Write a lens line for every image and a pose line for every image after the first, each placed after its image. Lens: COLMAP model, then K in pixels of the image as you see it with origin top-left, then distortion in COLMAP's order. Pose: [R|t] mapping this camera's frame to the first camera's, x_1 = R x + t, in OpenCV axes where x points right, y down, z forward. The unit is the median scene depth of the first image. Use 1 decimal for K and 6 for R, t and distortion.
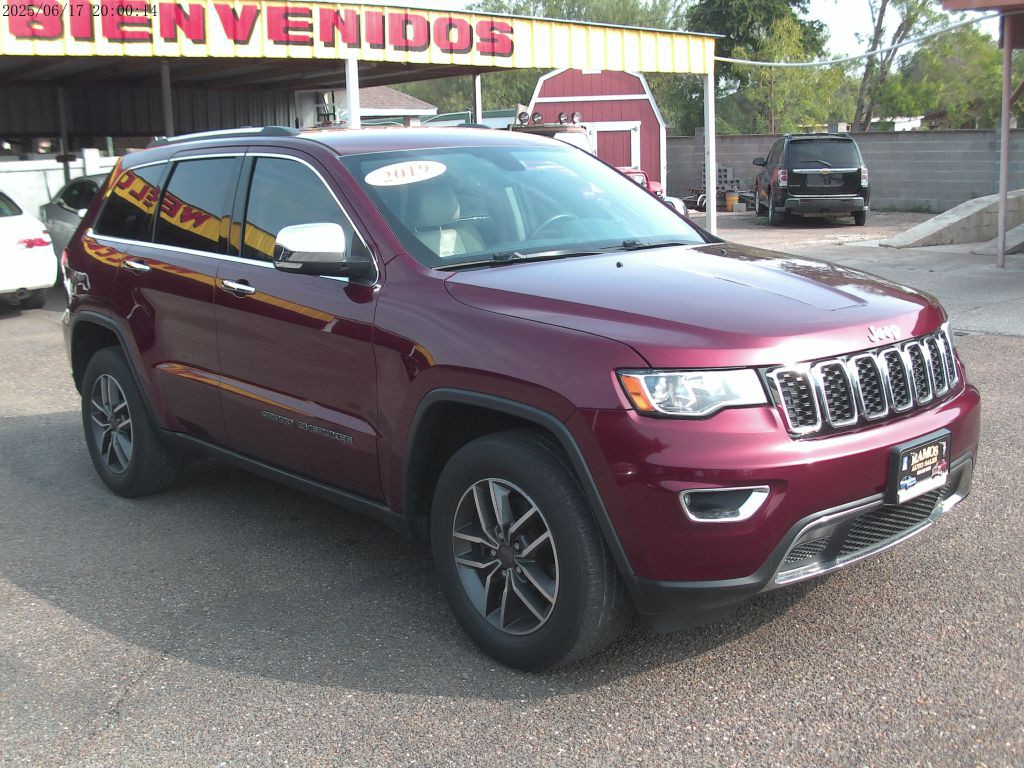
lens RADIAL K [[1255.2, 0, 386.7], [0, 1255.2, 361.0], [0, 0, 1]] dist [-0.133171, 0.000000]
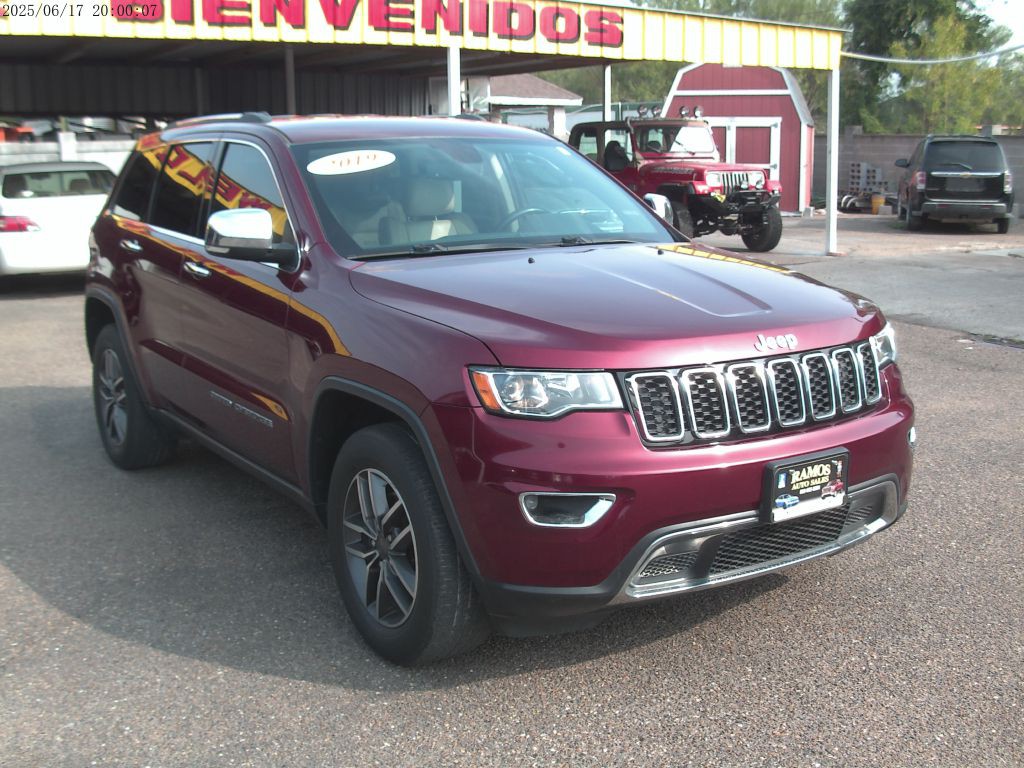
lens RADIAL K [[1255.2, 0, 361.7], [0, 1255.2, 362.9], [0, 0, 1]] dist [-0.133171, 0.000000]
pose [[0.987773, 0.049425, -0.147857, 0.205292], [-0.047663, 0.998744, 0.015437, -0.005557], [0.148434, -0.008201, 0.988888, 0.008674]]
